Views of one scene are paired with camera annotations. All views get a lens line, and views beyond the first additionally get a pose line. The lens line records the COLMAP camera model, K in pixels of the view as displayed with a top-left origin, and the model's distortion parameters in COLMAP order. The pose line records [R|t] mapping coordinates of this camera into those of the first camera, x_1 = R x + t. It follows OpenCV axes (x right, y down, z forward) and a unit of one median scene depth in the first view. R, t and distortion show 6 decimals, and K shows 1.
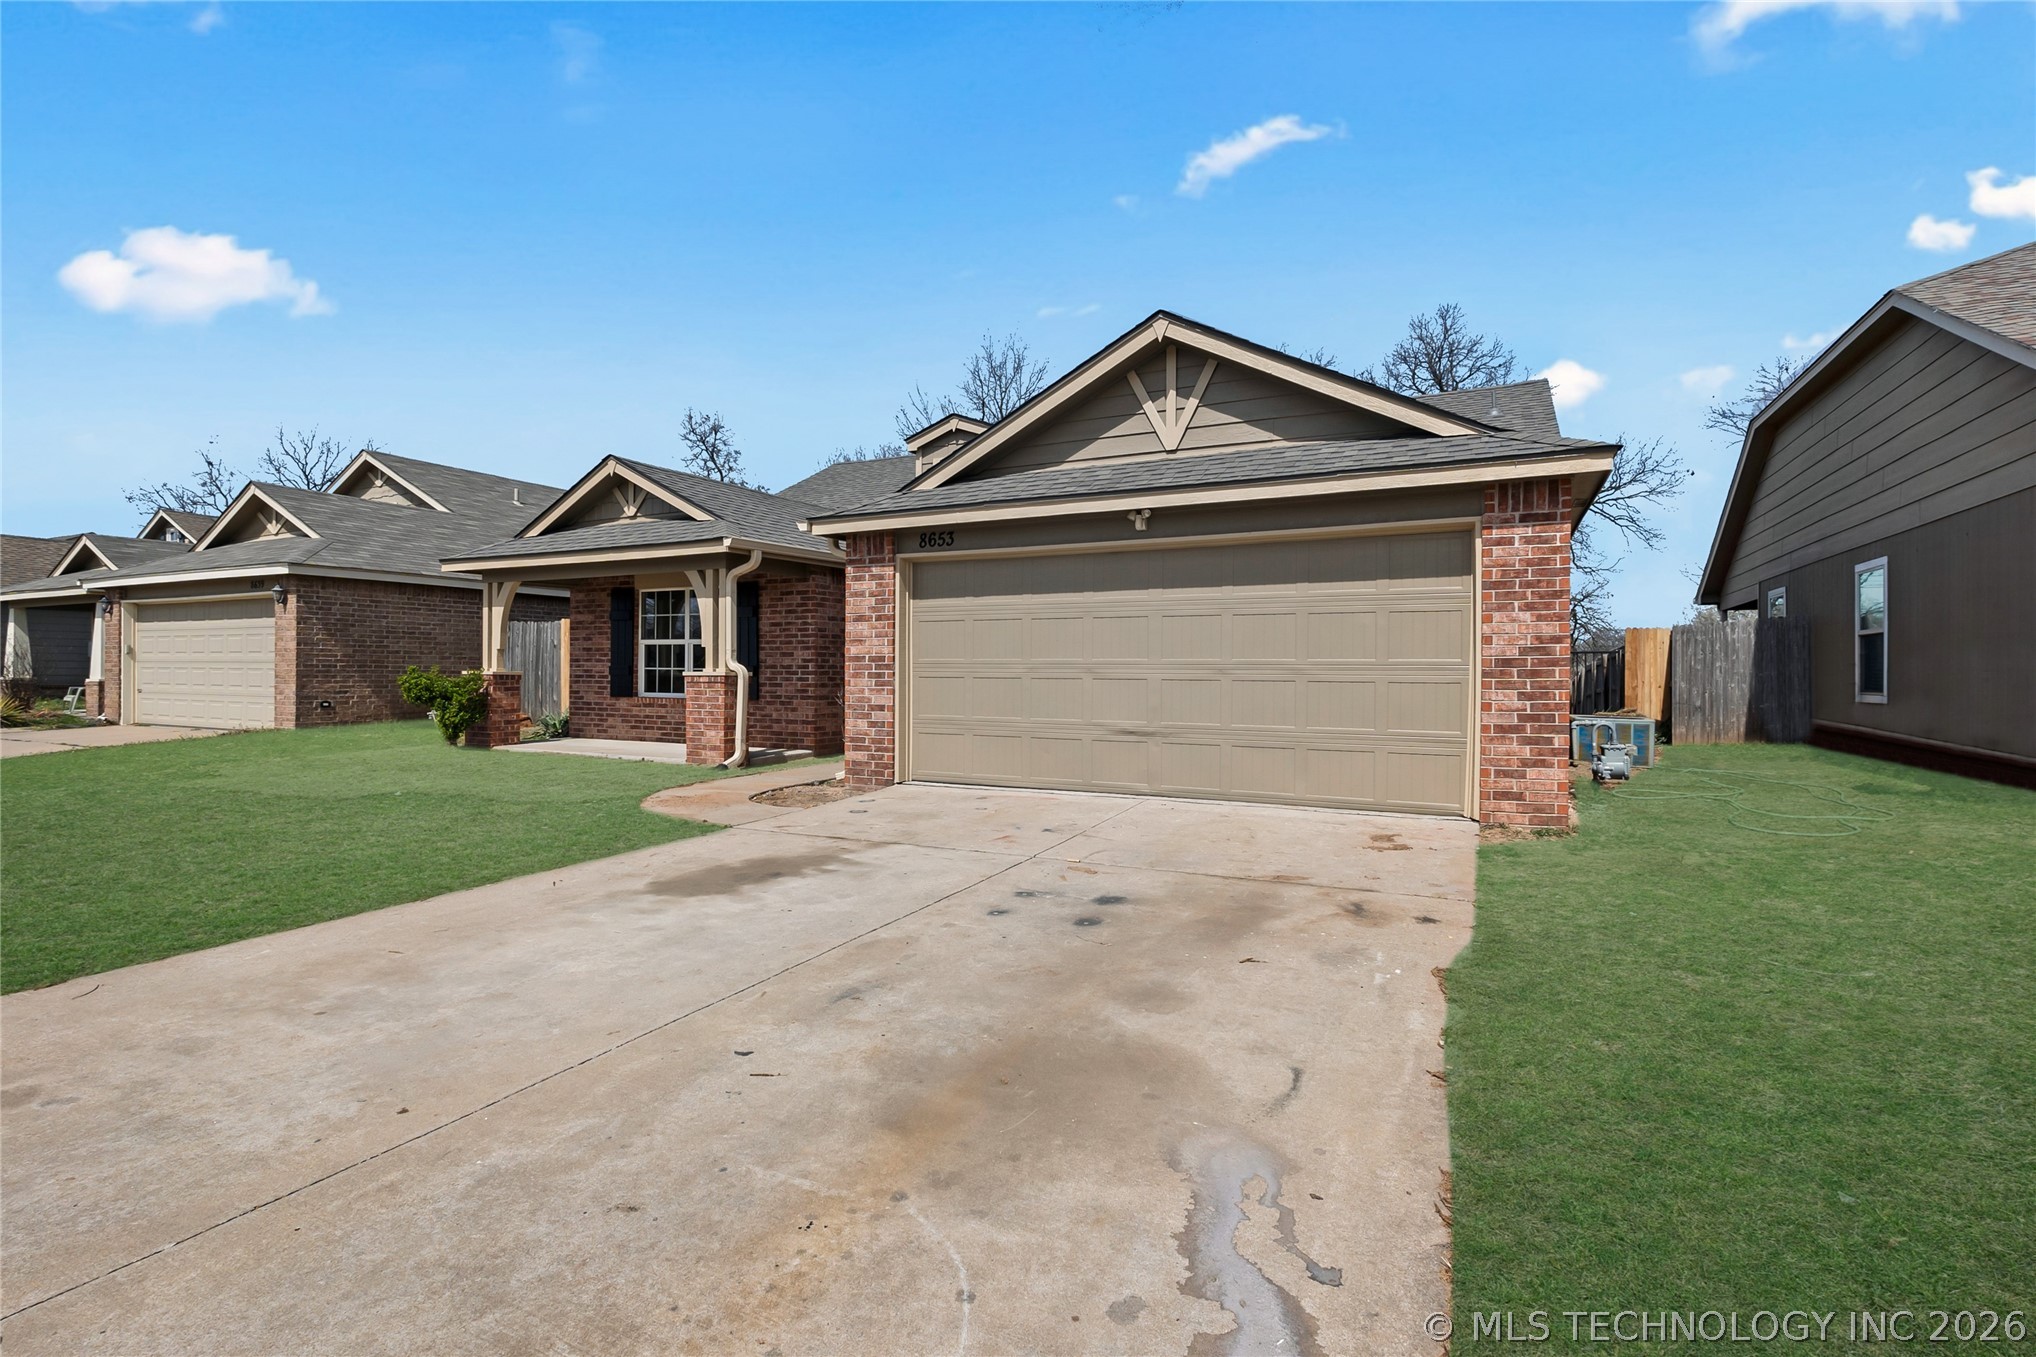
lens RADIAL K [[919.6, 0, 1000.7], [0, 919.6, 677.9], [0, 0, 1]] dist [-0.008185, 0.000285]
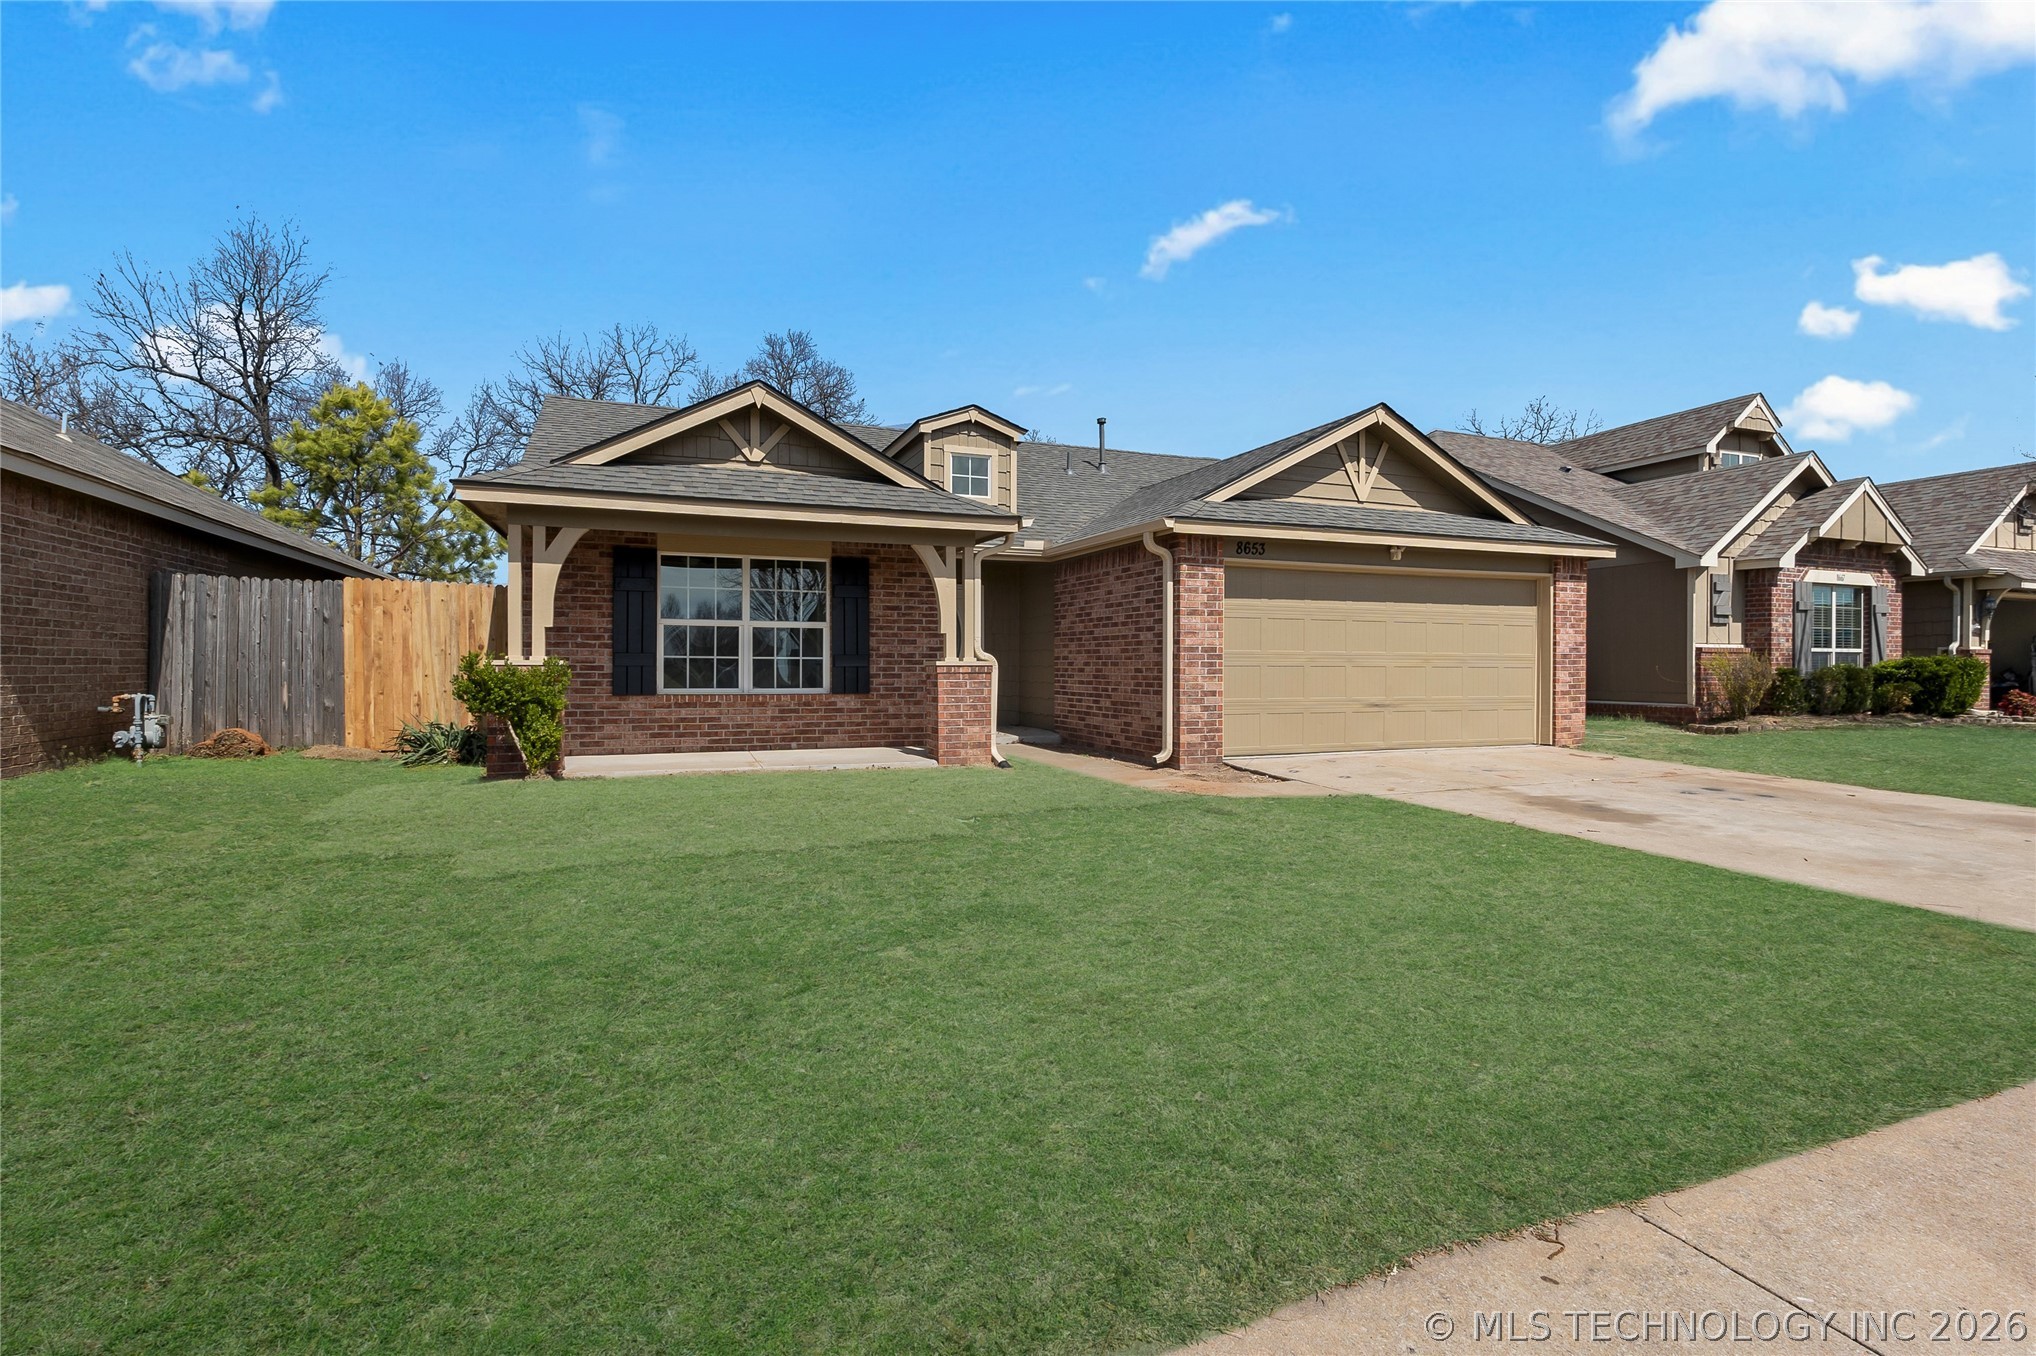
lens RADIAL K [[922.4, 0, 993.3], [0, 922.4, 670.2], [0, 0, 1]] dist [-0.008420, 0.000108]
pose [[0.680453, -0.007079, 0.732758, -1.114708], [0.004862, 0.999975, 0.005146, -0.002794], [-0.732776, 0.000061, 0.680470, 0.424287]]
